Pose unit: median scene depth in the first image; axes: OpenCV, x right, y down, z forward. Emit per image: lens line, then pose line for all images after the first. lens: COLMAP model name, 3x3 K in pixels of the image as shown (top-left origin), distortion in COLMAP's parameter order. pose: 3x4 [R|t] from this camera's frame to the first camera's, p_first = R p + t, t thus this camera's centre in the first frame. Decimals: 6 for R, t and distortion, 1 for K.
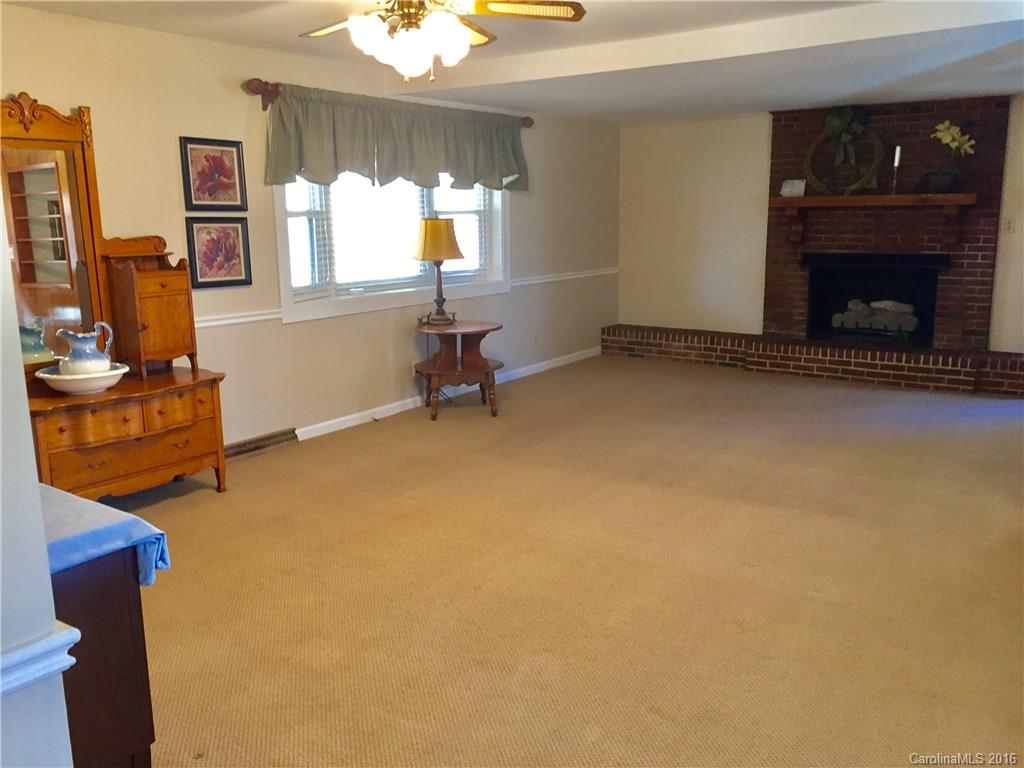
lens RADIAL K [[868.4, 0, 512.0], [0, 868.4, 384.0], [0, 0, 1]] dist [0.055480, -0.068485]
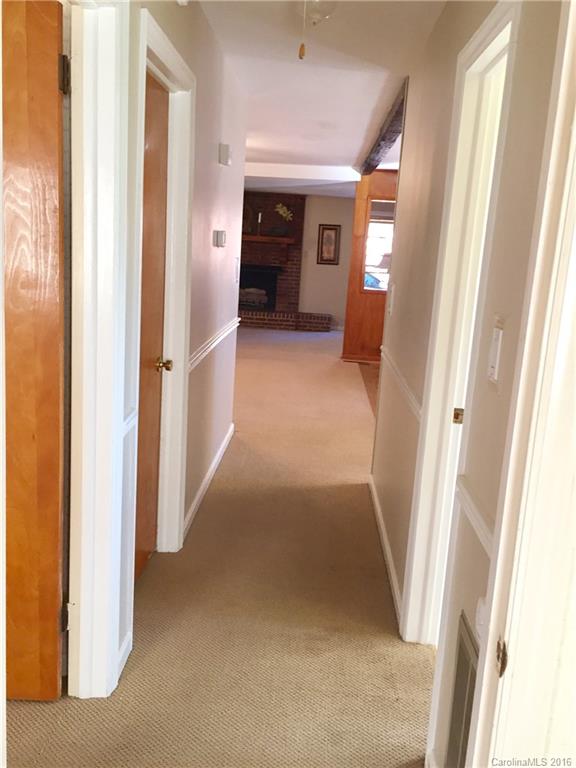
lens RADIAL K [[695.2, 0, 288.0], [0, 695.2, 384.0], [0, 0, 1]] dist [0.004355, -0.005985]
pose [[0.841517, -0.041640, 0.538624, -0.462868], [0.032450, 0.999121, 0.026543, 0.105643], [-0.539256, -0.004858, 0.842128, -0.485695]]
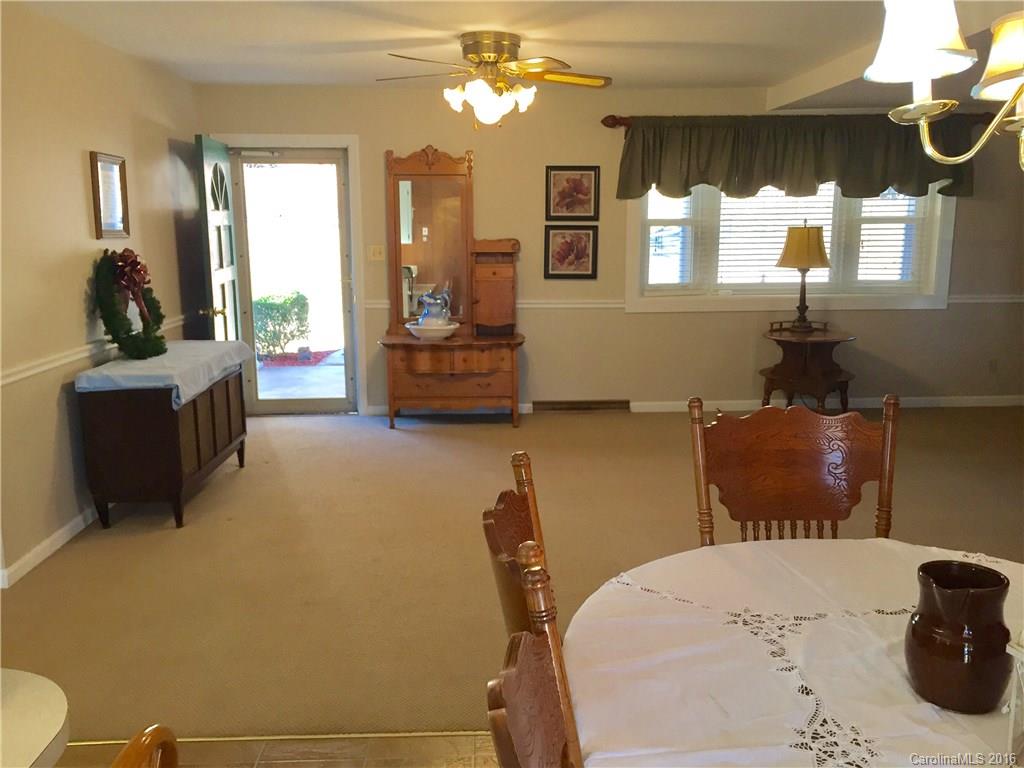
lens RADIAL K [[895.9, 0, 522.9], [0, 895.9, 385.9], [0, 0, 1]] dist [0.052311, -0.002604]
pose [[0.618039, 0.147380, -0.772209, 0.546601], [-0.156131, 0.985714, 0.063169, -0.021926], [0.770488, 0.081525, 0.632220, 0.091415]]
